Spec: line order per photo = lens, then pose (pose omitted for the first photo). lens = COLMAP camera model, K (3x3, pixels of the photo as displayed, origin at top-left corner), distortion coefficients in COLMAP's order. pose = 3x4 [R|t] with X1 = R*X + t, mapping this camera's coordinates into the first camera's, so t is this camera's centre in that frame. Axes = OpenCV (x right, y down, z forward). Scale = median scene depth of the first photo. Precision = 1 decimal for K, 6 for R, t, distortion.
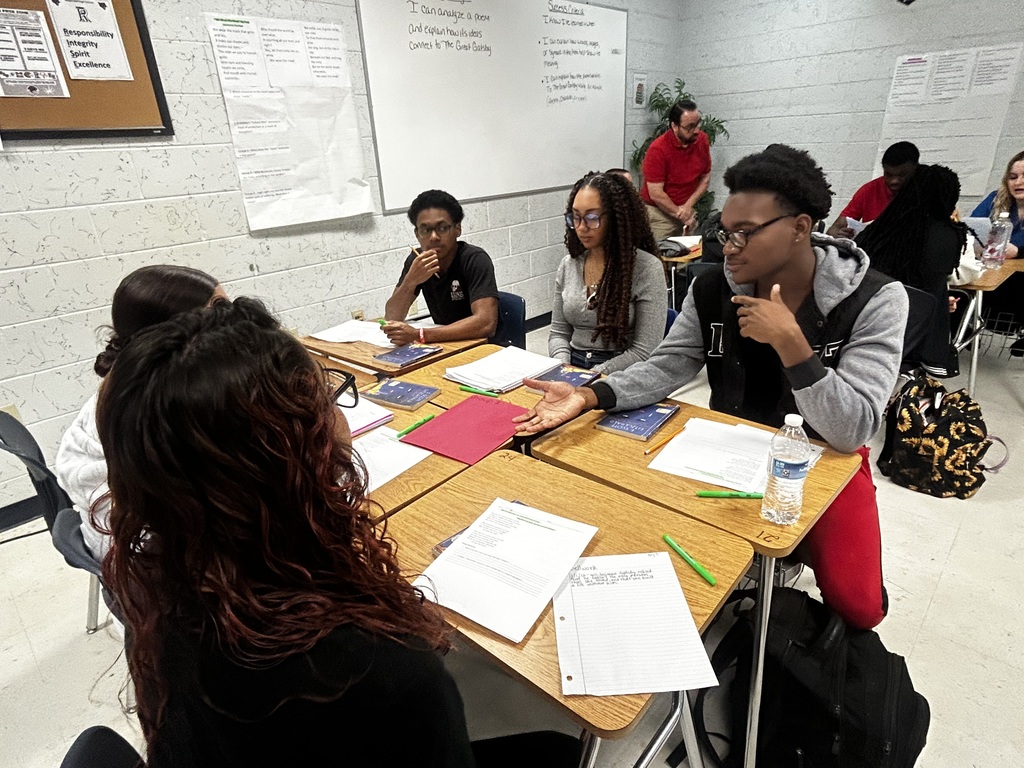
lens RADIAL K [[578.2, 0, 513.3], [0, 578.2, 383.2], [0, 0, 1]] dist [-0.007919, 0.010396]
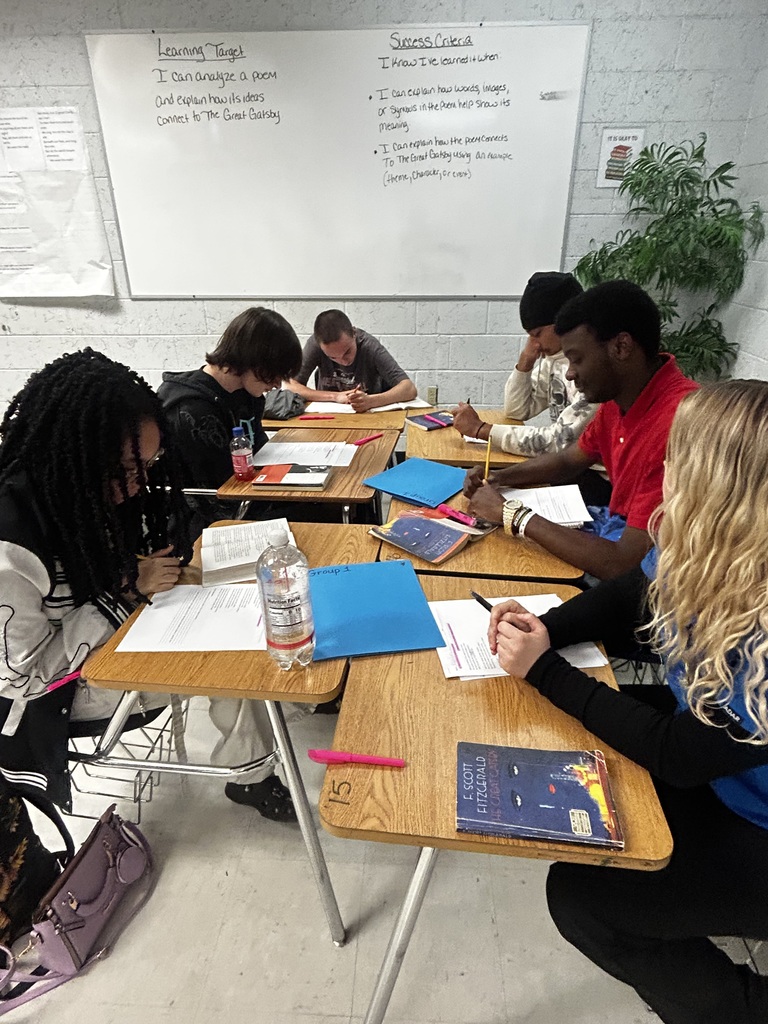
lens RADIAL K [[578.2, 0, 388.1], [0, 578.2, 505.8], [0, 0, 1]] dist [-0.007919, 0.010396]
pose [[0.660837, 0.370186, -0.652883, 0.925348], [-0.315298, 0.926343, 0.206098, -0.328024], [0.681088, 0.069655, 0.728881, 0.634276]]
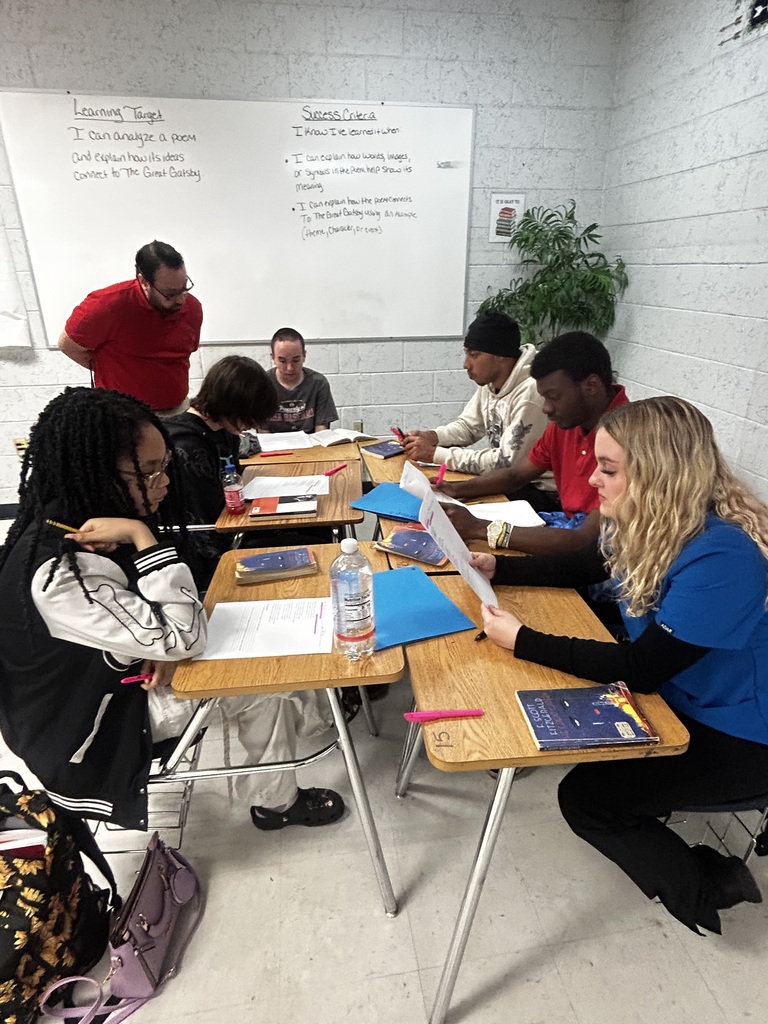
lens RADIAL K [[578.2, 0, 386.7], [0, 578.2, 509.4], [0, 0, 1]] dist [-0.007919, 0.010396]
pose [[0.800563, 0.273549, -0.533170, 0.902436], [-0.261830, 0.959983, 0.099388, -0.297257], [0.539021, 0.060033, 0.840150, 0.528816]]
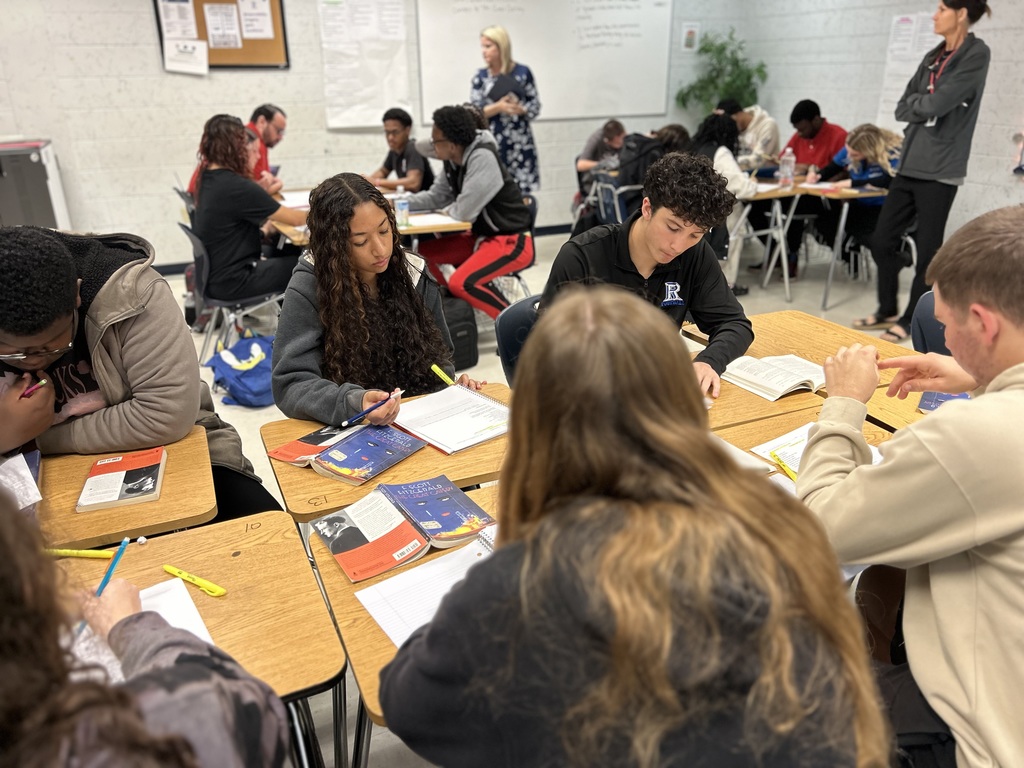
lens RADIAL K [[773.9, 0, 519.8], [0, 773.9, 360.4], [0, 0, 1]] dist [0.028916, -0.004069]
pose [[0.936710, 0.158305, -0.312273, 0.744046], [-0.166516, 0.986039, 0.000378, 0.257858], [0.307973, 0.051645, 0.949992, -0.776836]]
